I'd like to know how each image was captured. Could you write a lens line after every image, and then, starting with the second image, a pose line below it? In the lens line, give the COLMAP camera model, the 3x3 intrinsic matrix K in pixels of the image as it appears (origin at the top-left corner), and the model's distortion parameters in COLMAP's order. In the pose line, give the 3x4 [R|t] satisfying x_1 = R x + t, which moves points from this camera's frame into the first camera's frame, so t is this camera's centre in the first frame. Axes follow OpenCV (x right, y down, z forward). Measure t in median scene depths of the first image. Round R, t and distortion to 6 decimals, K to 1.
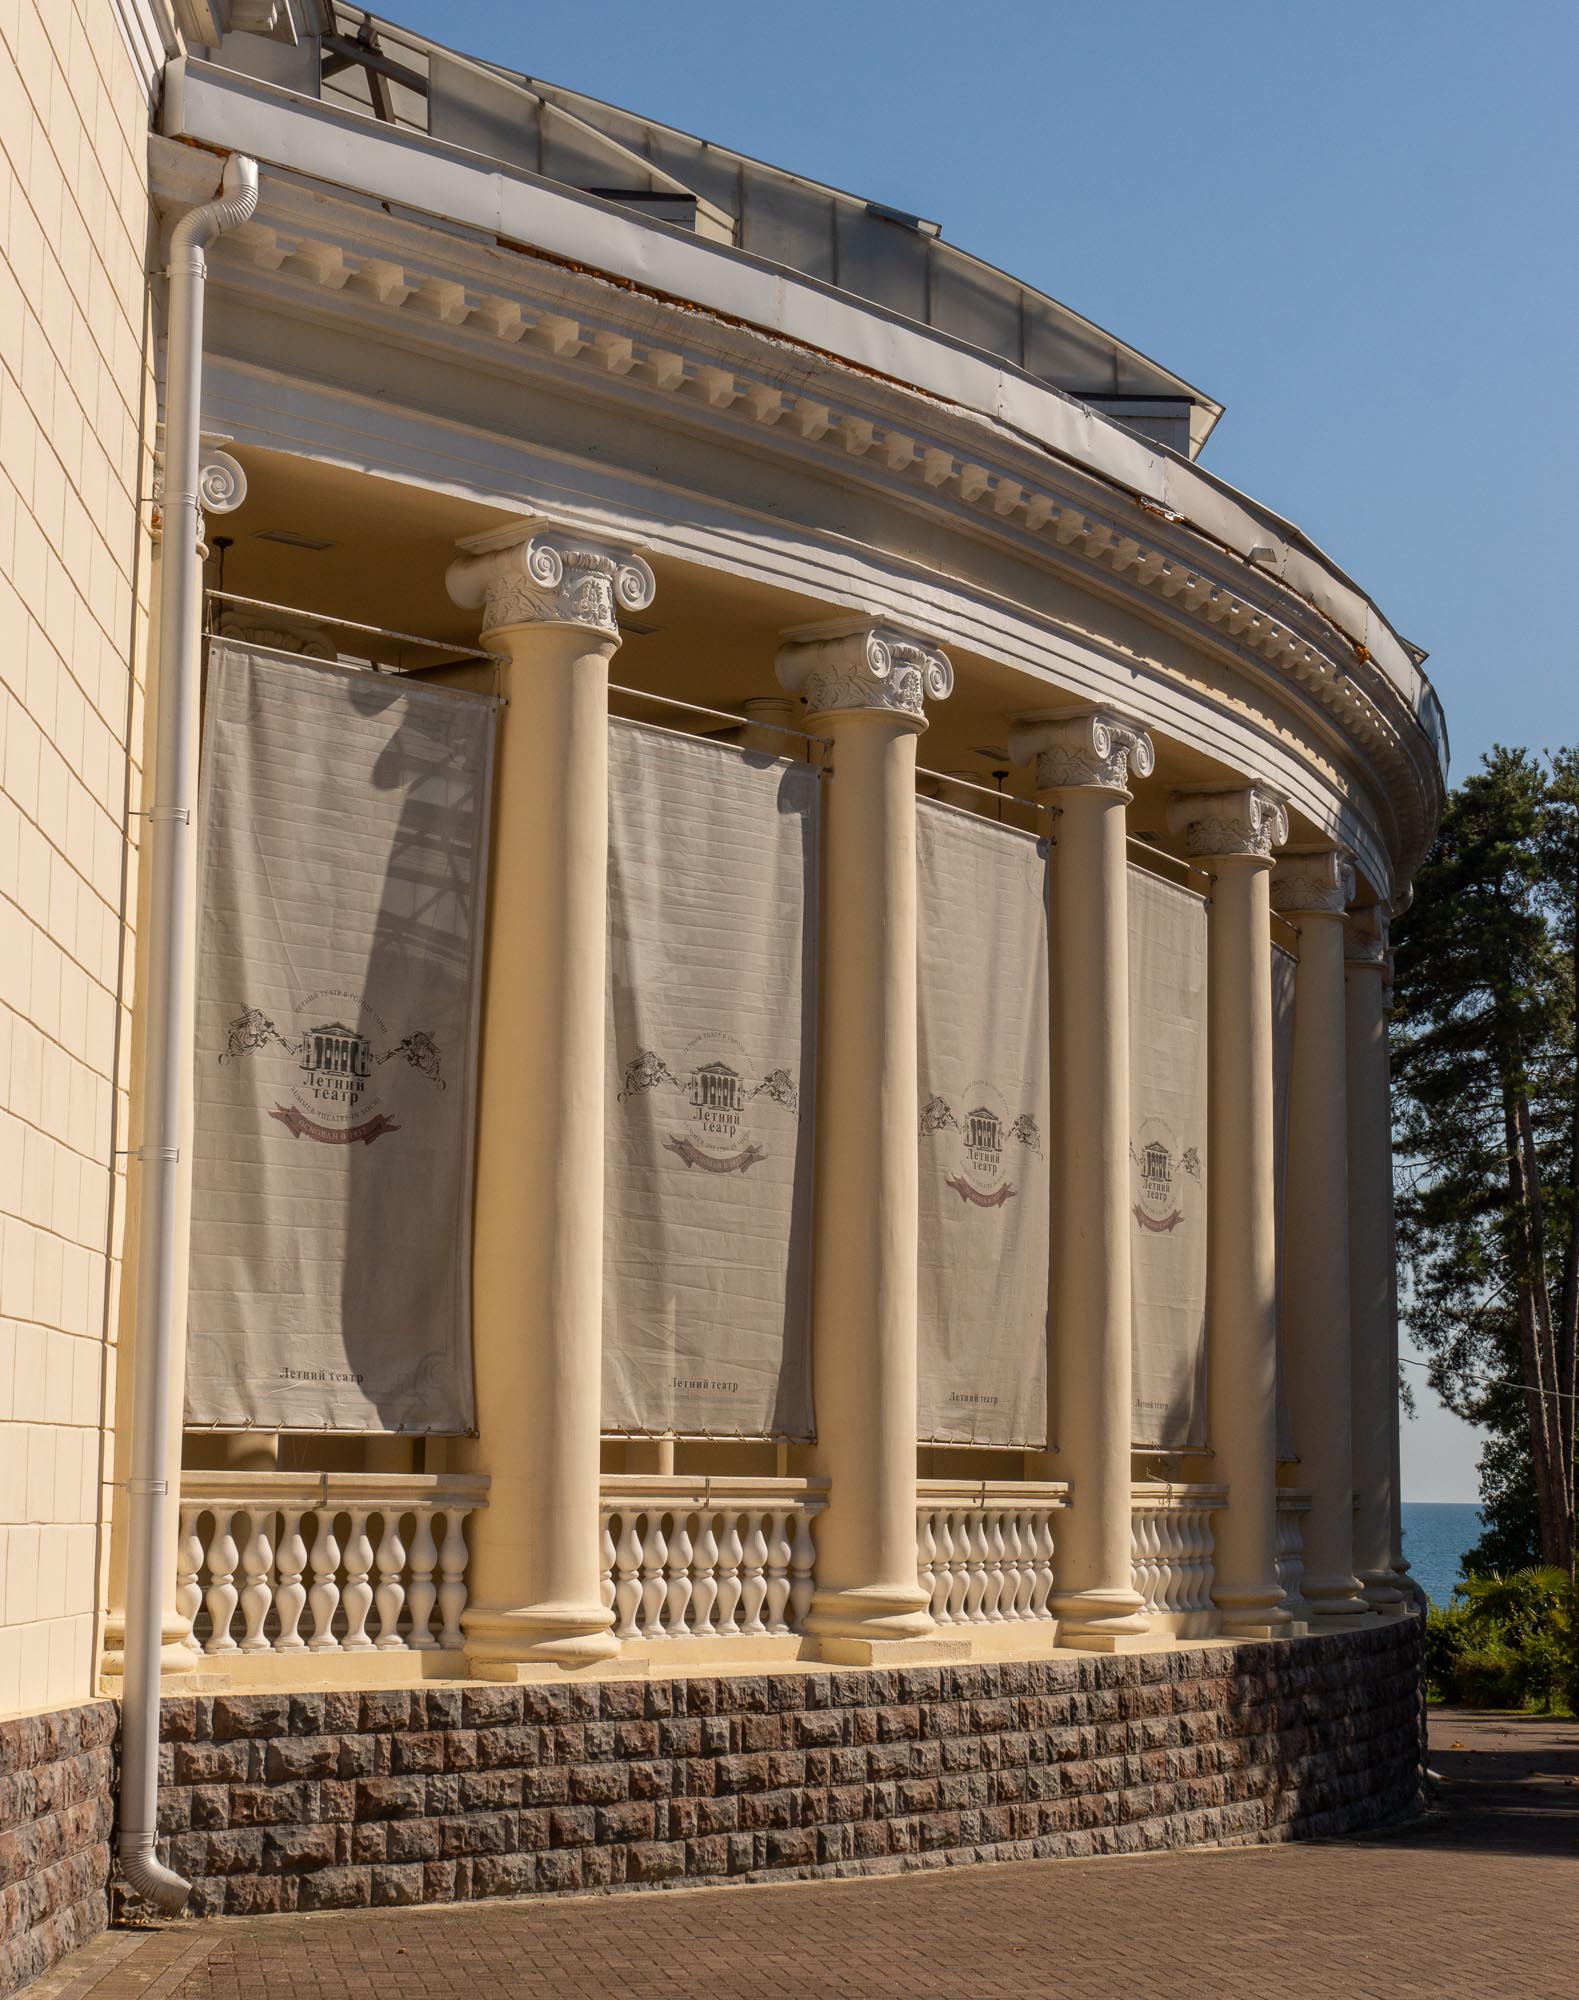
lens RADIAL K [[3488.3, 0, 733.1], [0, 3488.3, 1031.6], [0, 0, 1]] dist [-0.007070, -0.019584]
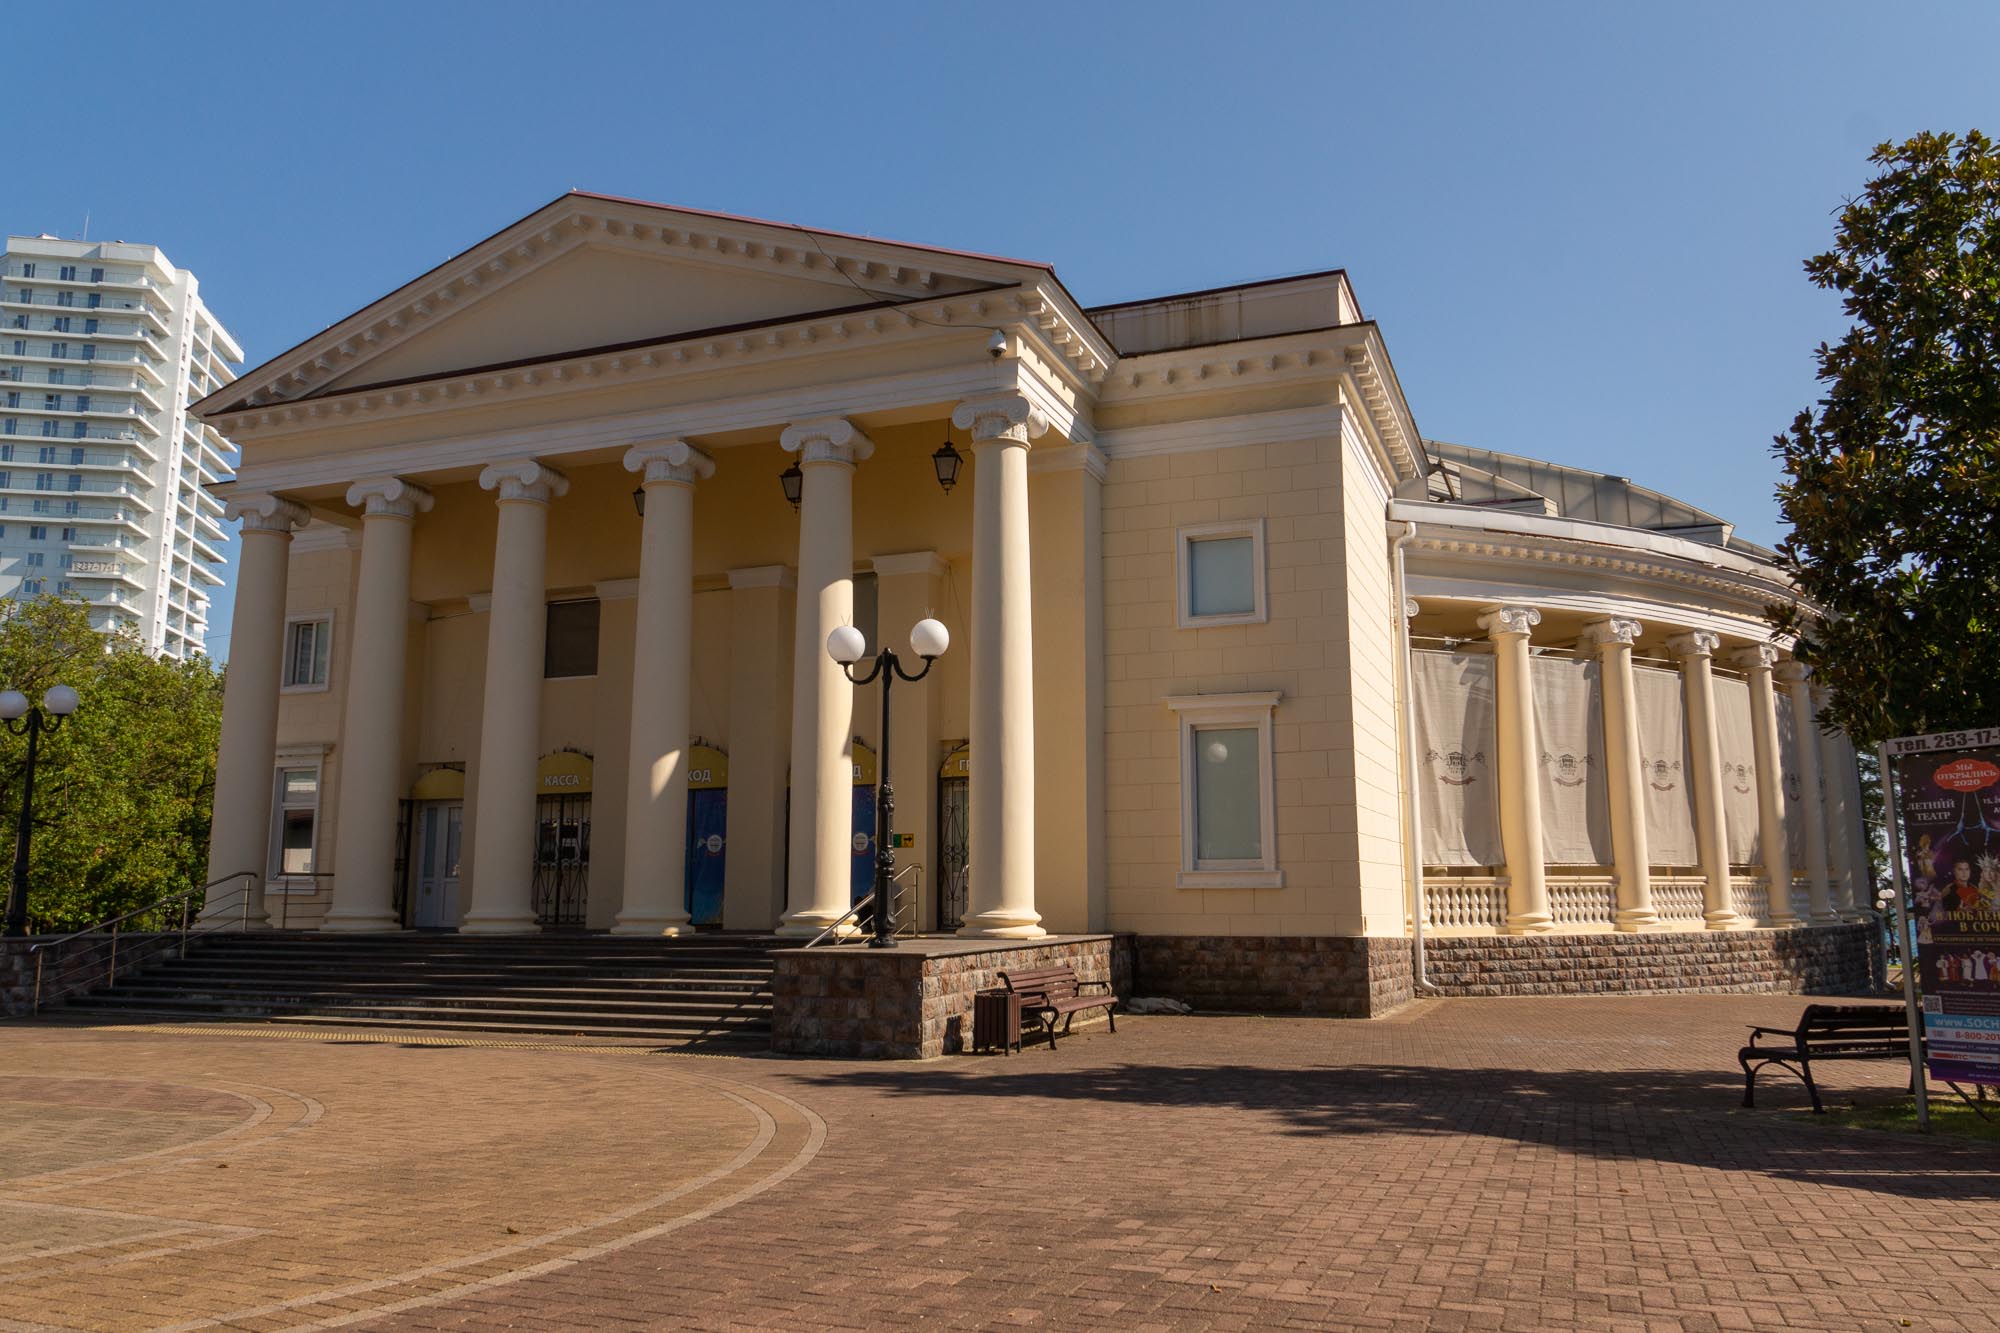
lens RADIAL K [[1404.8, 0, 1029.1], [0, 1404.8, 669.8], [0, 0, 1]] dist [-0.002171, -0.003691]
pose [[0.919524, -0.080660, -0.384668, 0.044367], [0.068477, 0.996624, -0.045289, -0.049685], [0.387022, 0.015303, 0.921943, -0.491964]]
